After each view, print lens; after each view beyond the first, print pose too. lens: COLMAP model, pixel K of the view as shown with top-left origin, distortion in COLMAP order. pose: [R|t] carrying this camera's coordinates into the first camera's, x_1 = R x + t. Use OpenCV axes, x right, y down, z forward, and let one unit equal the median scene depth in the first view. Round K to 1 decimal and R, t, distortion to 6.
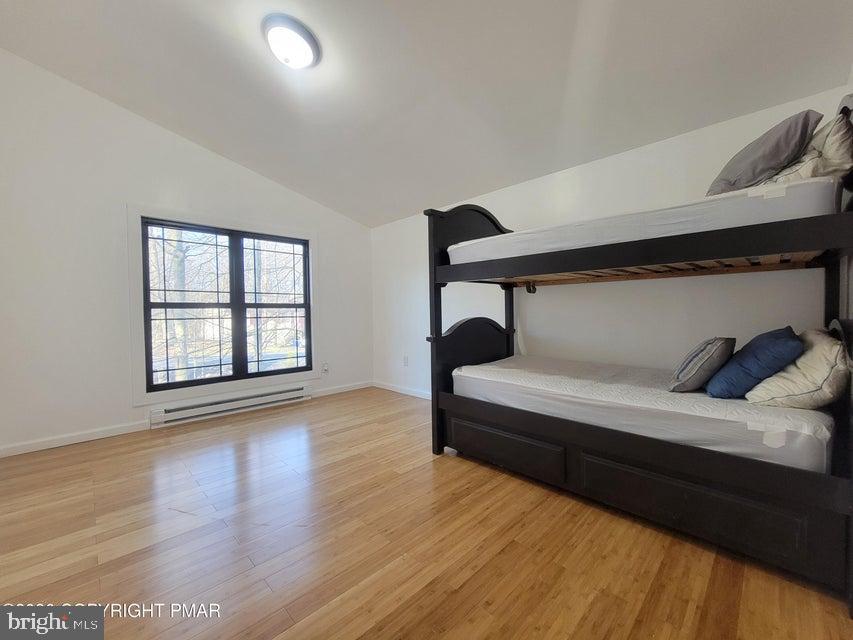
lens RADIAL K [[349.7, 0, 421.8], [0, 349.7, 319.6], [0, 0, 1]] dist [-0.002176, 0.000011]
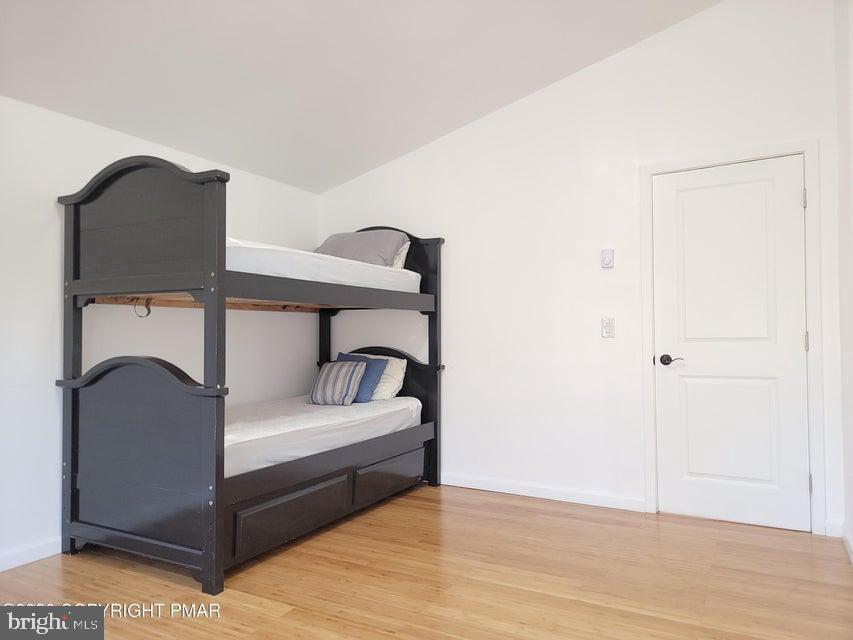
lens RADIAL K [[590.3, 0, 426.9], [0, 590.3, 318.7], [0, 0, 1]] dist [0.032293, 0.000151]
pose [[-0.275274, 0.034123, 0.960760, -1.011725], [0.037521, 0.998990, -0.024730, -0.034782], [-0.960633, 0.029241, -0.276277, 0.911434]]
